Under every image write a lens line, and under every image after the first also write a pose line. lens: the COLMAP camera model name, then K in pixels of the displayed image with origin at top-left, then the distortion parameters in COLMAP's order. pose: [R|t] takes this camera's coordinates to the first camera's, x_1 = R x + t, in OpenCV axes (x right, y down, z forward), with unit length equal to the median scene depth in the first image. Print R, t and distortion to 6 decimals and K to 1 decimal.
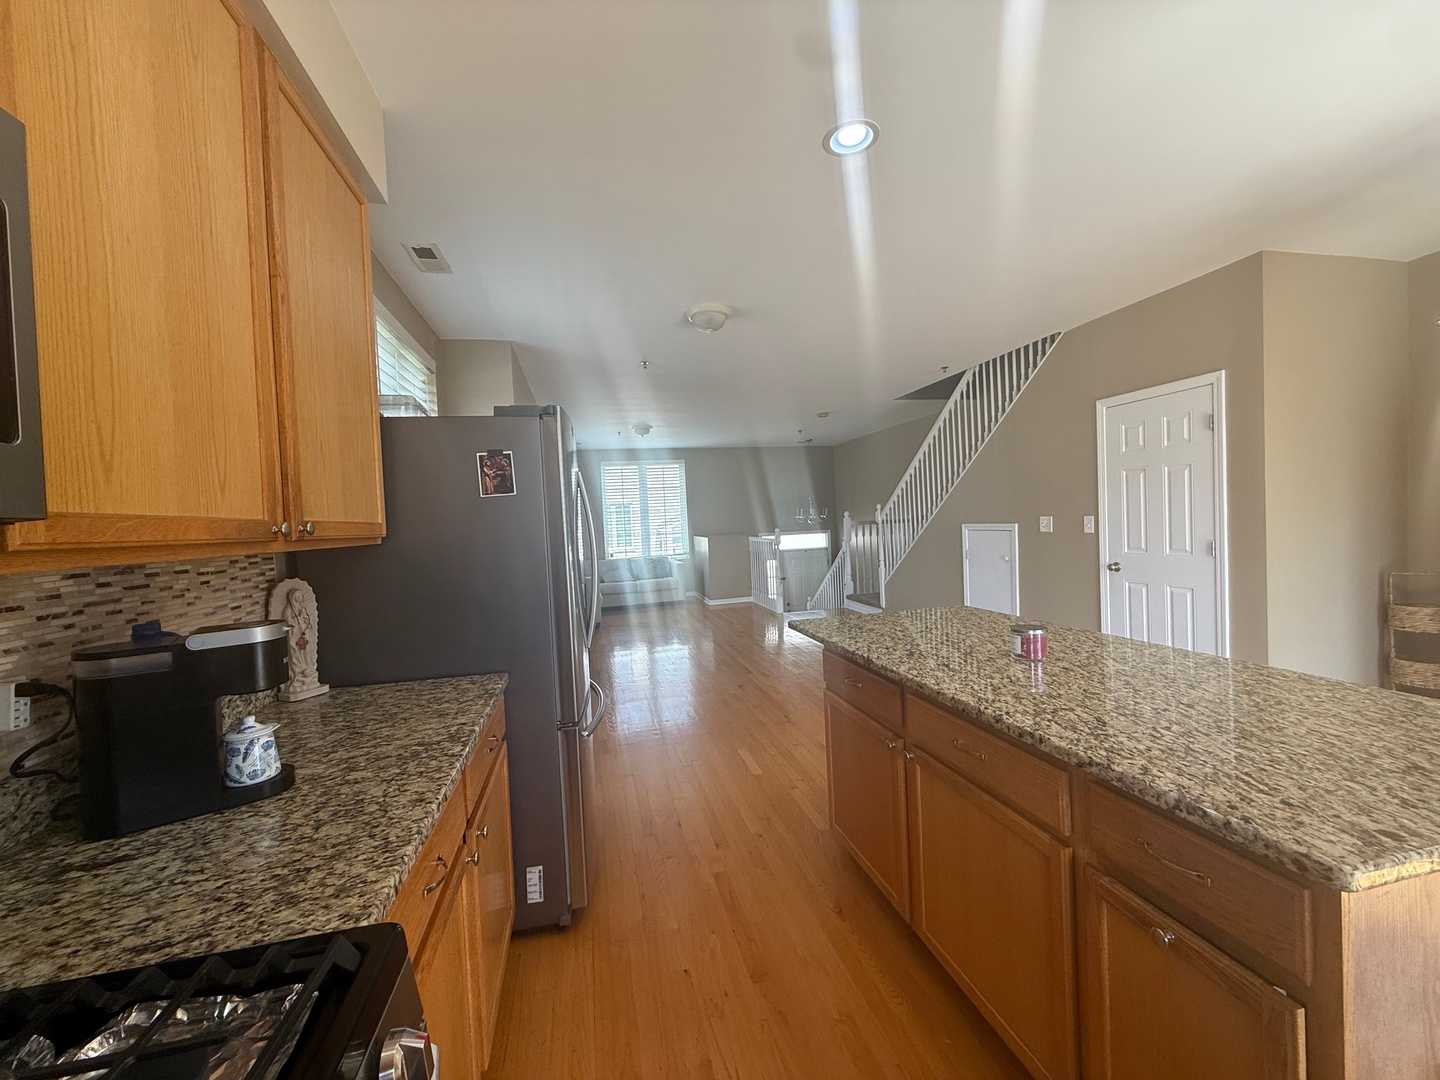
lens RADIAL K [[574.3, 0, 715.9], [0, 574.3, 536.2], [0, 0, 1]] dist [-0.001667, -0.000200]
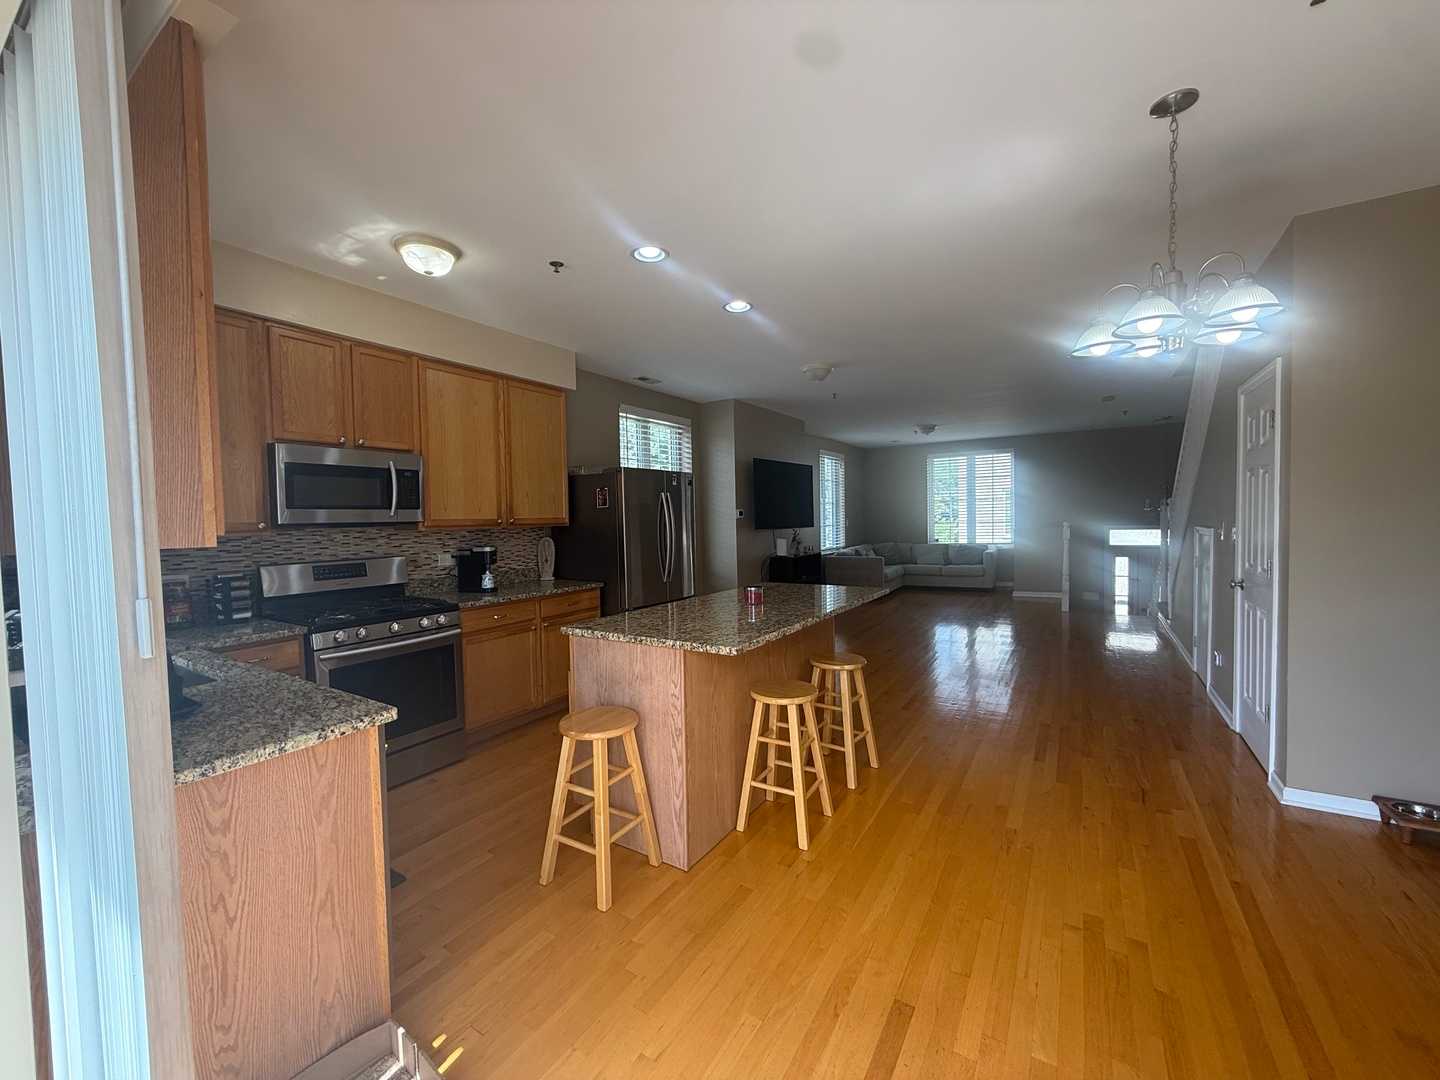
lens RADIAL K [[574.3, 0, 715.9], [0, 574.3, 536.2], [0, 0, 1]] dist [-0.001667, -0.000200]
pose [[0.698837, 0.051399, -0.713432, 2.904075], [-0.025508, 0.998571, 0.046955, -0.129376], [0.714826, -0.014616, 0.699150, -0.555069]]
